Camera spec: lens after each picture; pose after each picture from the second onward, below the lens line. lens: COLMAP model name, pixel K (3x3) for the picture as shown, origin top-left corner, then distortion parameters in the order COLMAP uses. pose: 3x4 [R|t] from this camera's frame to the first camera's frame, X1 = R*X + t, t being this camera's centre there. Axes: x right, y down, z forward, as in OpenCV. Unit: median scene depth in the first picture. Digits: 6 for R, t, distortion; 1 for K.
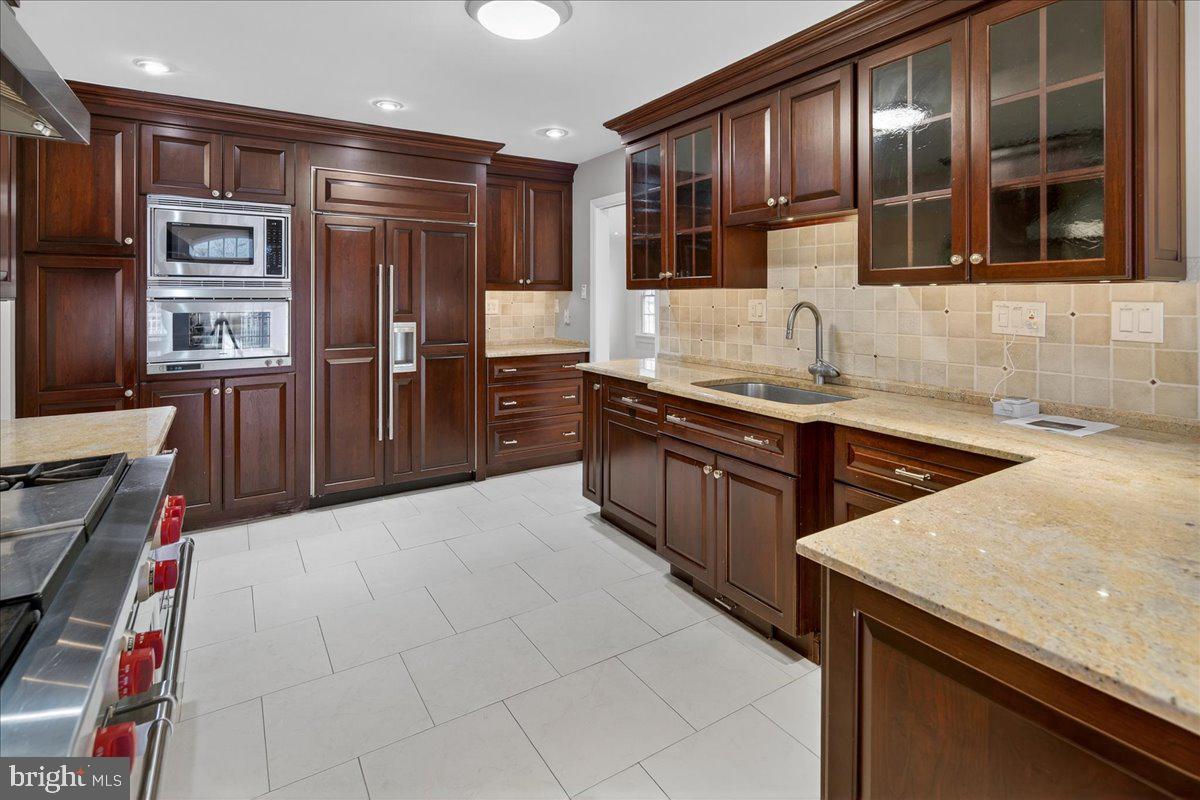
lens RADIAL K [[588.6, 0, 600.8], [0, 588.6, 295.6], [0, 0, 1]] dist [0.004080, 0.000118]
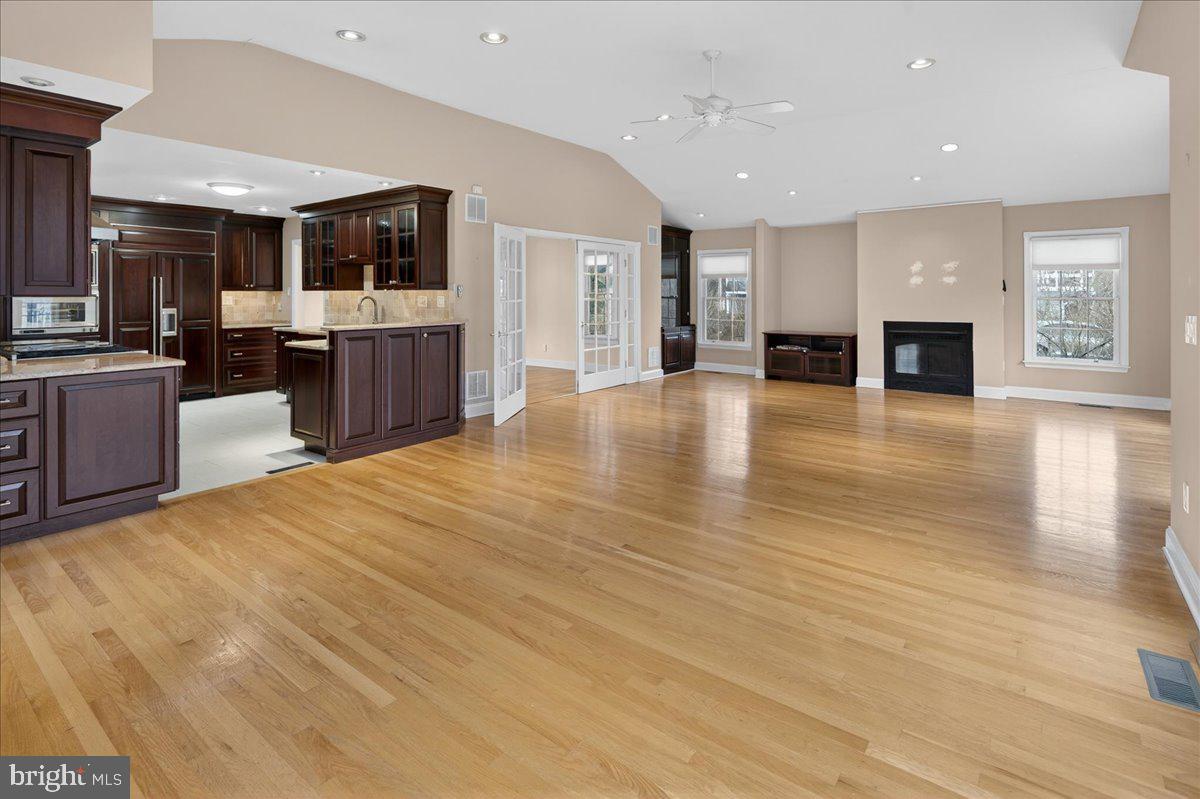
lens RADIAL K [[588.6, 0, 600.8], [0, 588.6, 295.1], [0, 0, 1]] dist [0.004080, 0.000118]
pose [[0.940051, -0.000703, 0.341034, 0.314041], [0.000371, 0.999999, 0.001039, 0.002460], [-0.341034, -0.000850, 0.940051, -1.225626]]
